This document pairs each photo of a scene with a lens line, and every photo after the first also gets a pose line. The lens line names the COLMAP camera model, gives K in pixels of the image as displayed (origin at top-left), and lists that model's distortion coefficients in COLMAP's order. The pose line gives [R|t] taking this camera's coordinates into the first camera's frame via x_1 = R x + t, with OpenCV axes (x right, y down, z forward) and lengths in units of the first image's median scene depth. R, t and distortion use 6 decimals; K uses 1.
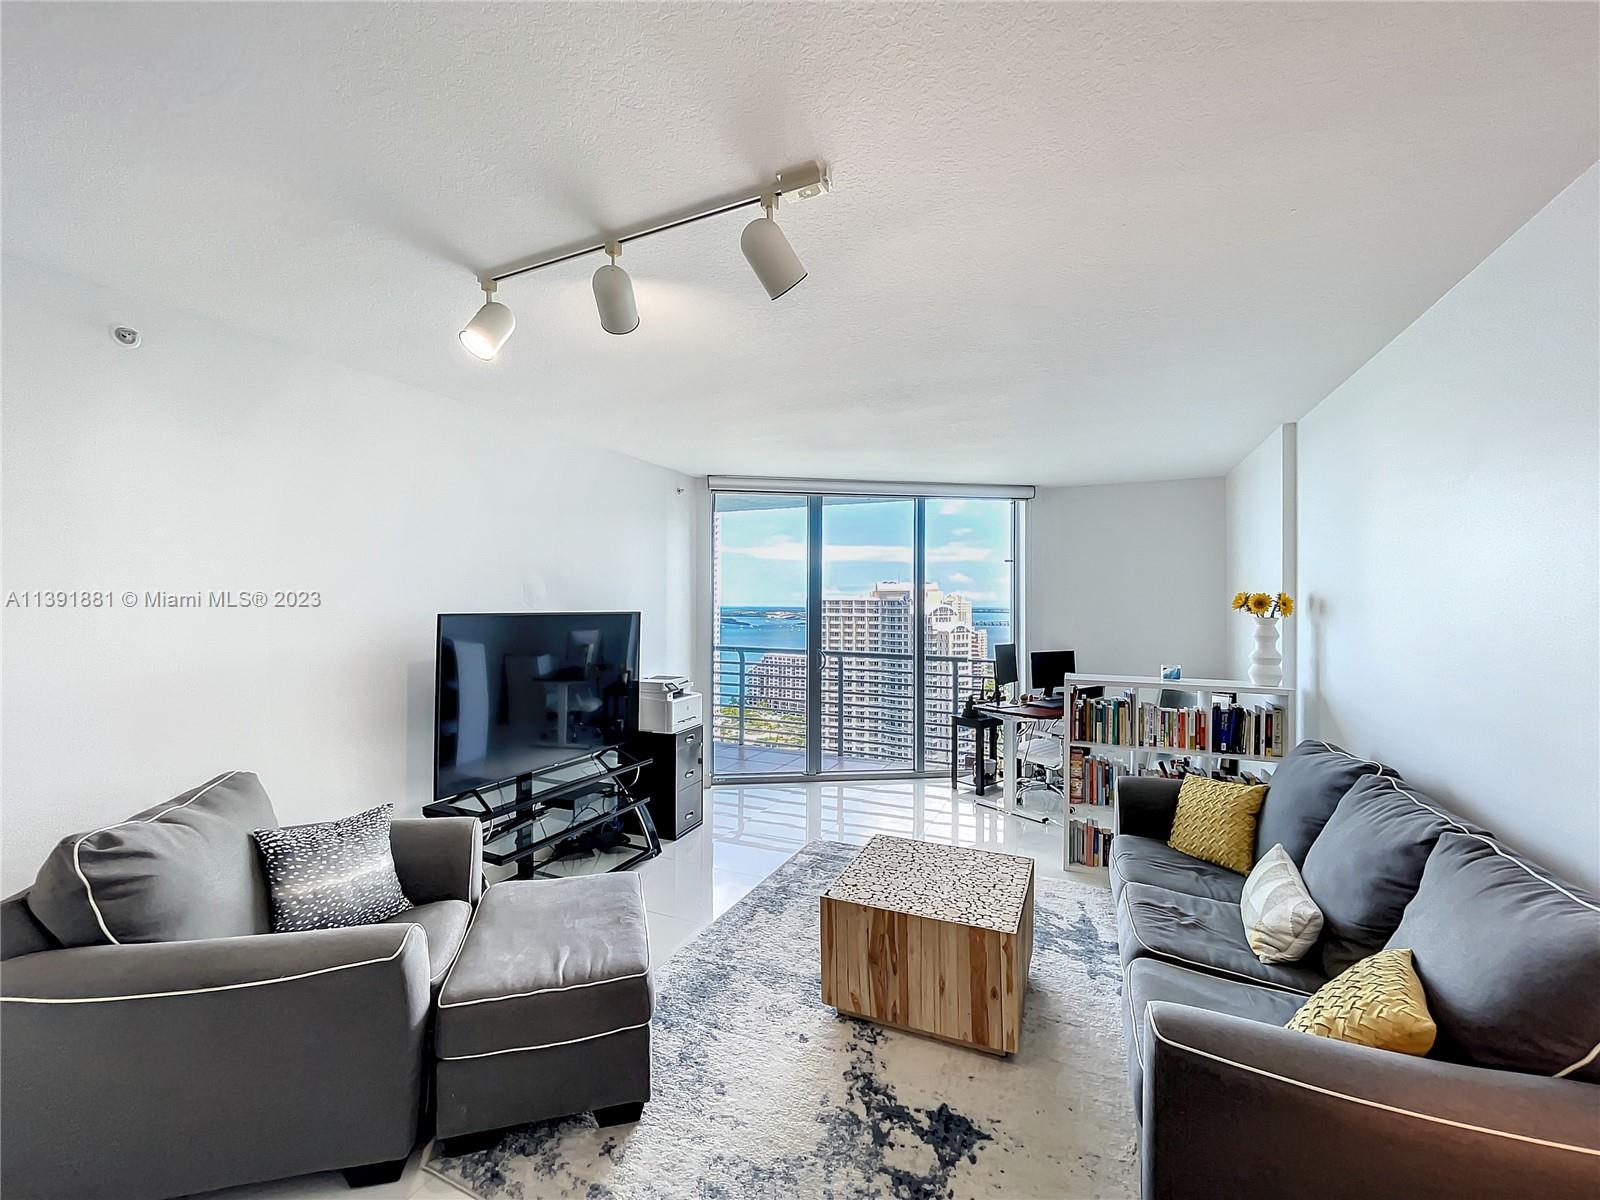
lens RADIAL K [[651.7, 0, 792.3], [0, 651.7, 603.6], [0, 0, 1]] dist [0.003442, 0.000164]
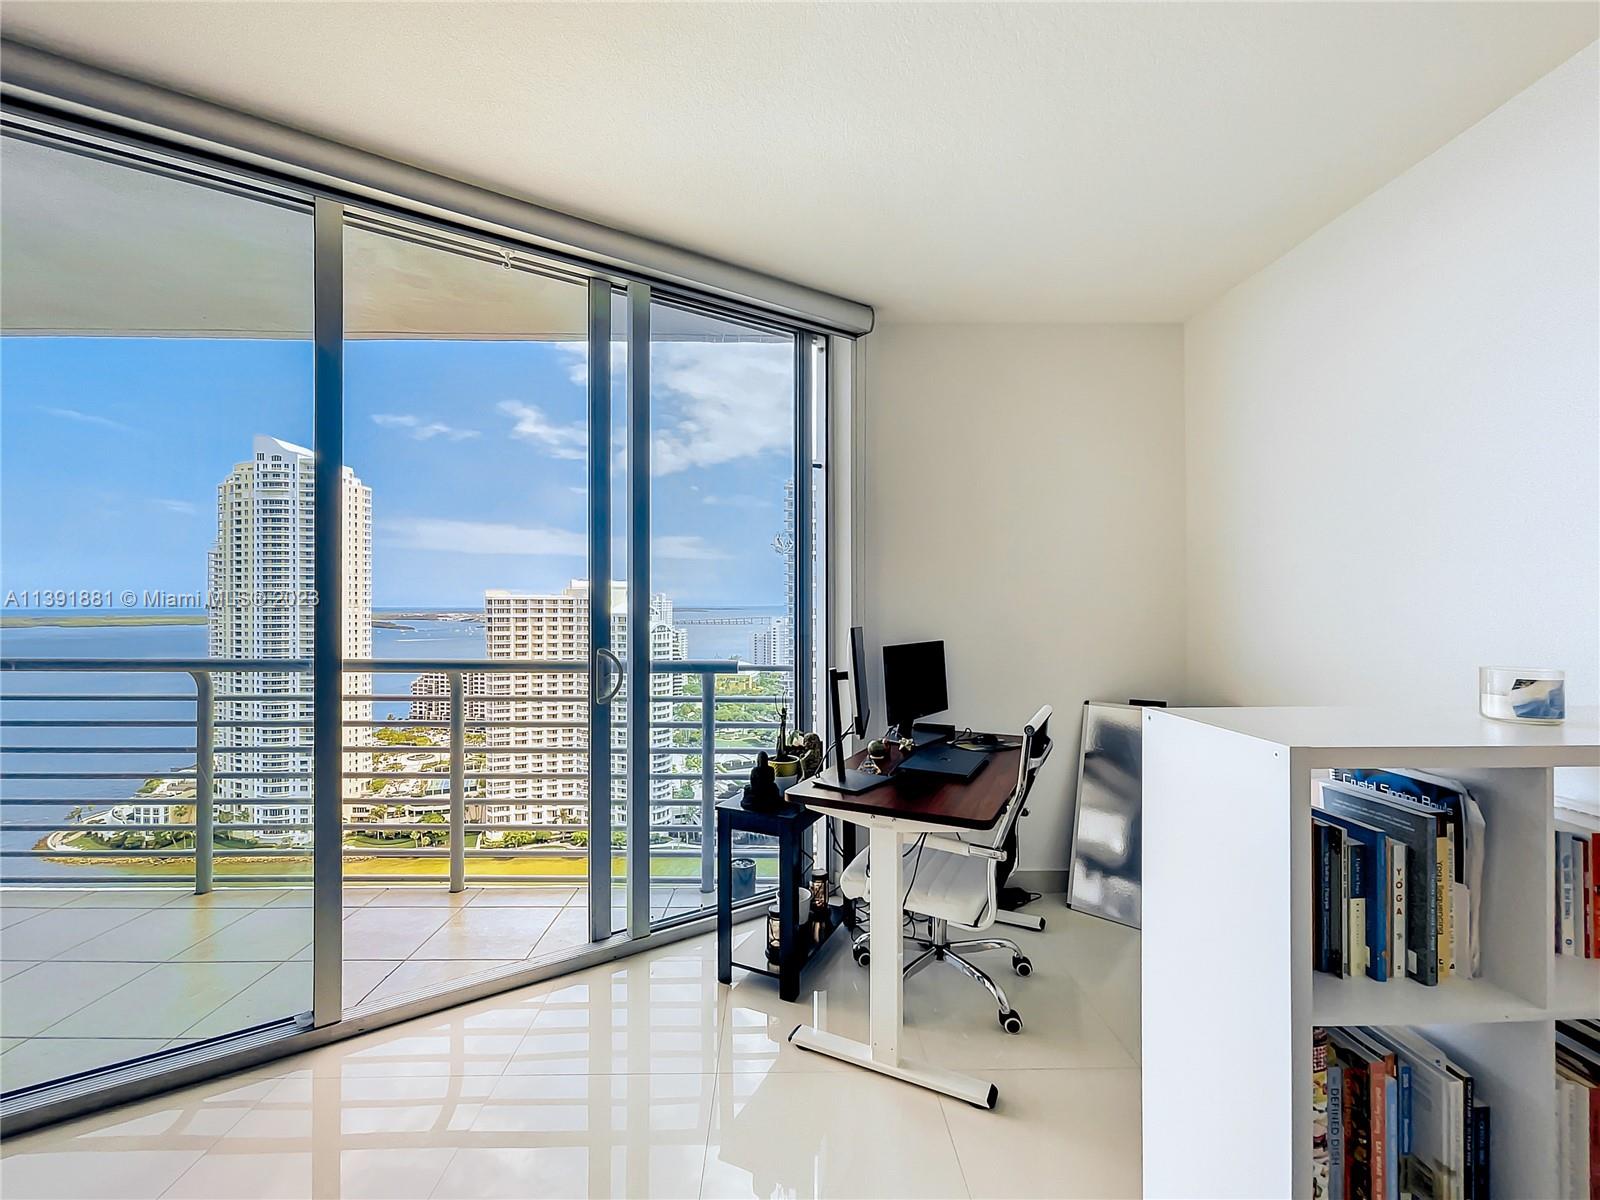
lens RADIAL K [[651.7, 0, 792.1], [0, 651.7, 603.5], [0, 0, 1]] dist [0.003442, 0.000164]
pose [[0.898579, -0.003742, 0.438796, 0.100492], [0.004167, 0.999991, -0.000005, 0.041010], [-0.438792, 0.001833, 0.898587, 0.586212]]
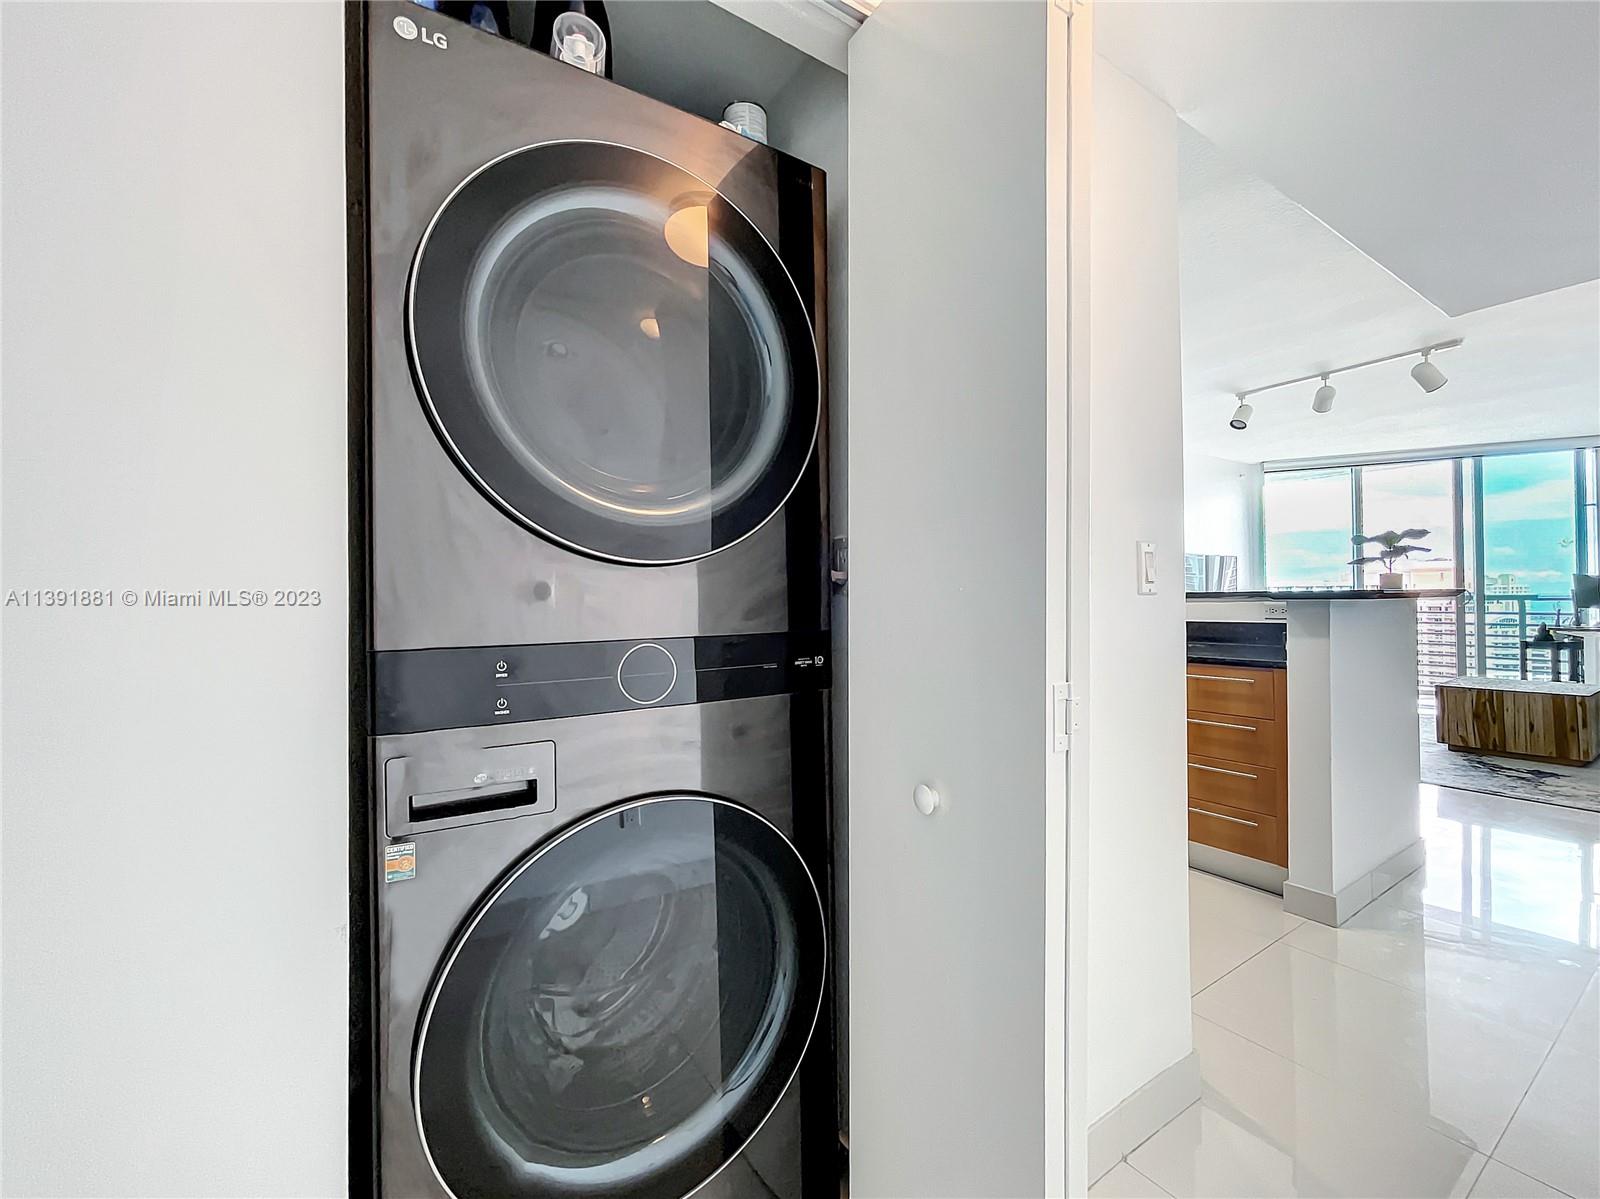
lens RADIAL K [[651.7, 0, 813.0], [0, 651.7, 596.0], [0, 0, 1]] dist [0.003442, 0.000164]
pose [[0.845897, -0.014769, -0.533141, -0.204549], [0.012964, 0.999891, -0.007129, 0.080930], [0.533188, -0.000881, 0.845996, -0.679856]]
